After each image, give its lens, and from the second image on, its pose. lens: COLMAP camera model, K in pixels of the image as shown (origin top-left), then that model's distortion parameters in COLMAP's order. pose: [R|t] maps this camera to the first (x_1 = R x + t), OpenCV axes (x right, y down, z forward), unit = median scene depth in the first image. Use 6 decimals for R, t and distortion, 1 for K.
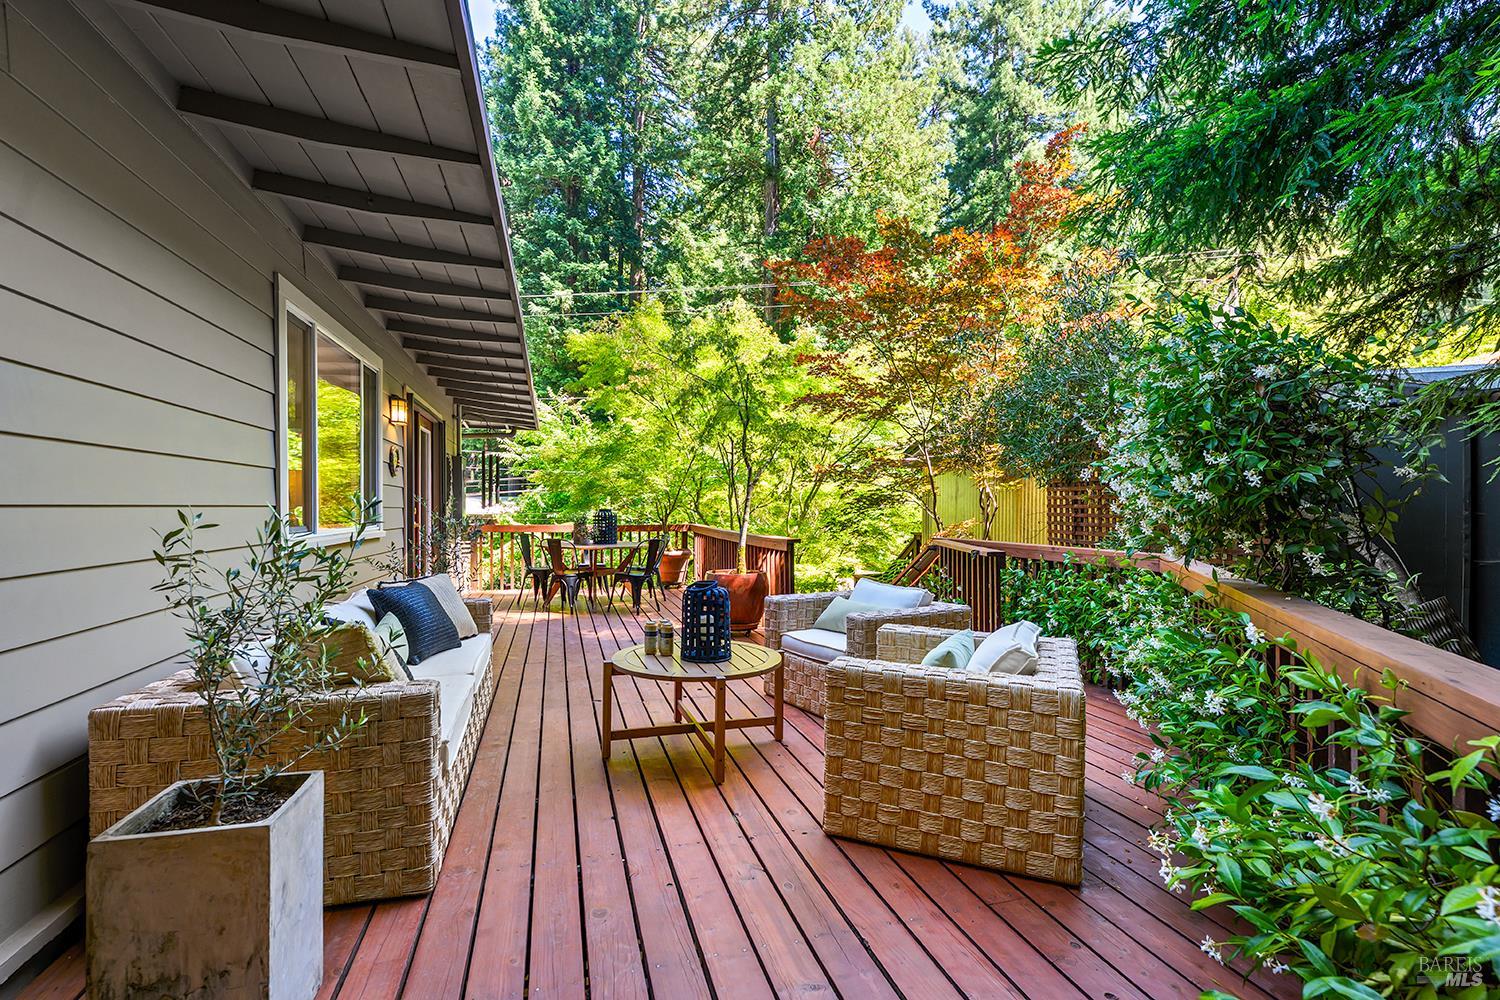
lens RADIAL K [[673.4, 0, 756.0], [0, 673.4, 510.0], [0, 0, 1]] dist [-0.000709, 0.000535]
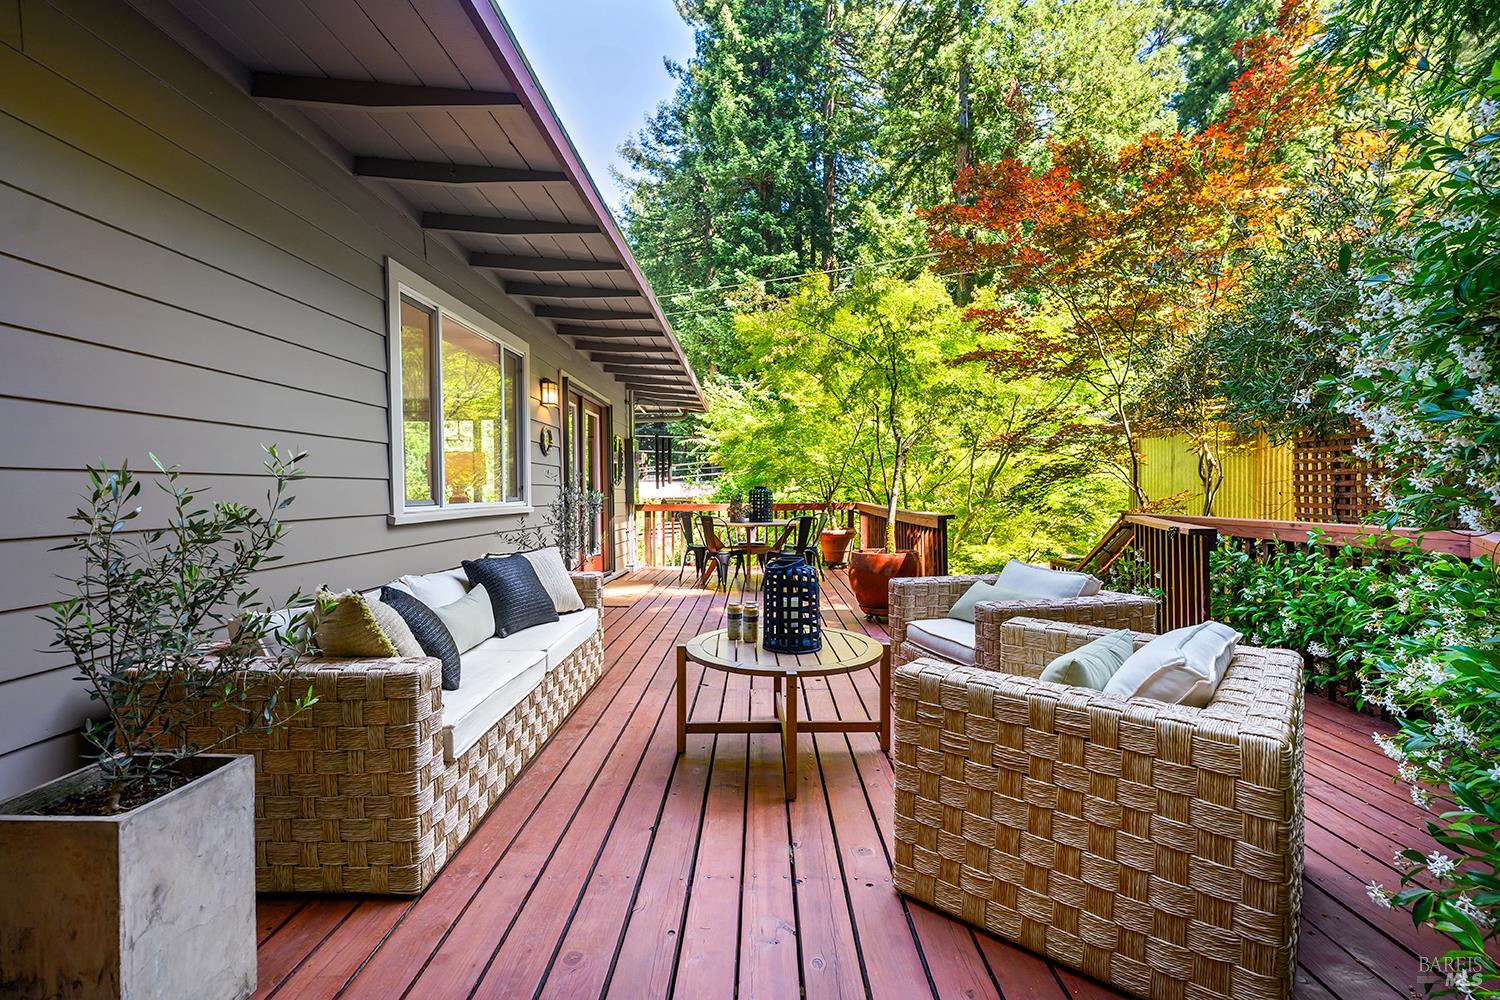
lens RADIAL K [[661.3, 0, 752.5], [0, 661.3, 495.6], [0, 0, 1]] dist [-0.002503, 0.000567]
pose [[0.954624, -0.010423, -0.297631, 0.078910], [0.011740, 0.999928, 0.002639, 0.014046], [0.297582, -0.006013, 0.954677, 0.109488]]
